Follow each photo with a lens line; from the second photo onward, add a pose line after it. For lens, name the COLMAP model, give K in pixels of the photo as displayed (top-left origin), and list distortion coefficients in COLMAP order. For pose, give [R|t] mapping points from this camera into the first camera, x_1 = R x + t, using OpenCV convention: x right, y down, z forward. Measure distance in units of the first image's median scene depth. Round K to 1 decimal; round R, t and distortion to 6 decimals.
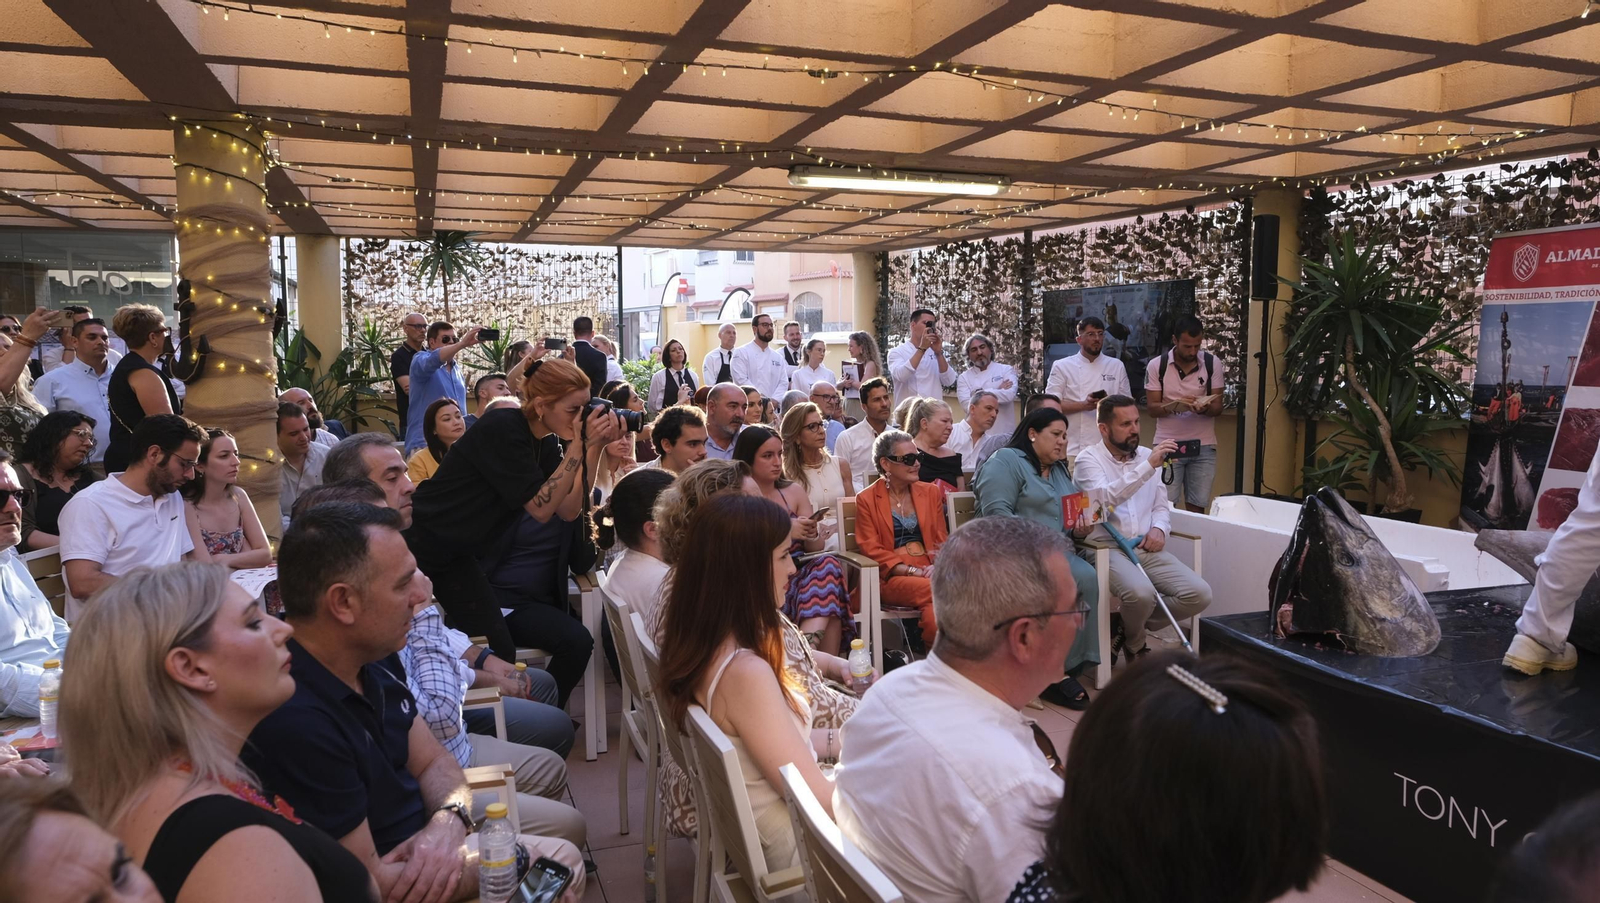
lens RADIAL K [[1102.9, 0, 800.0], [0, 1102.9, 451.5], [0, 0, 1]] dist [-0.038063, 0.033240]
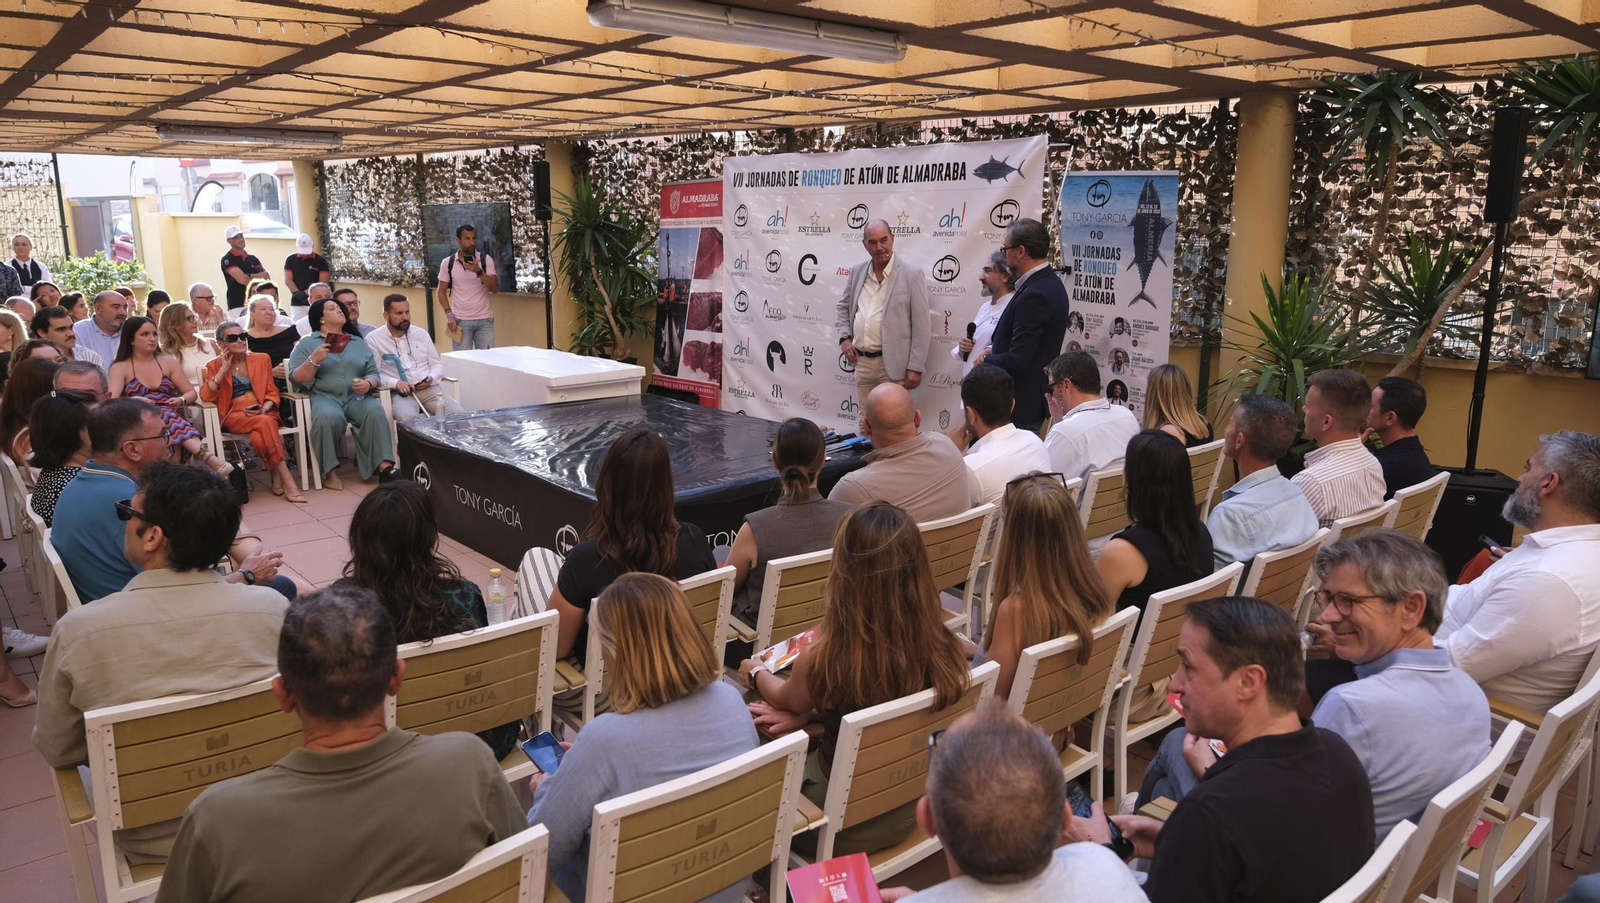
lens RADIAL K [[1102.9, 0, 800.0], [0, 1102.9, 451.5], [0, 0, 1]] dist [-0.038063, 0.033240]
pose [[0.931104, -0.072474, 0.357482, 0.150817], [0.030389, 0.992068, 0.121973, -0.000067], [-0.363487, -0.102706, 0.925921, -0.401299]]
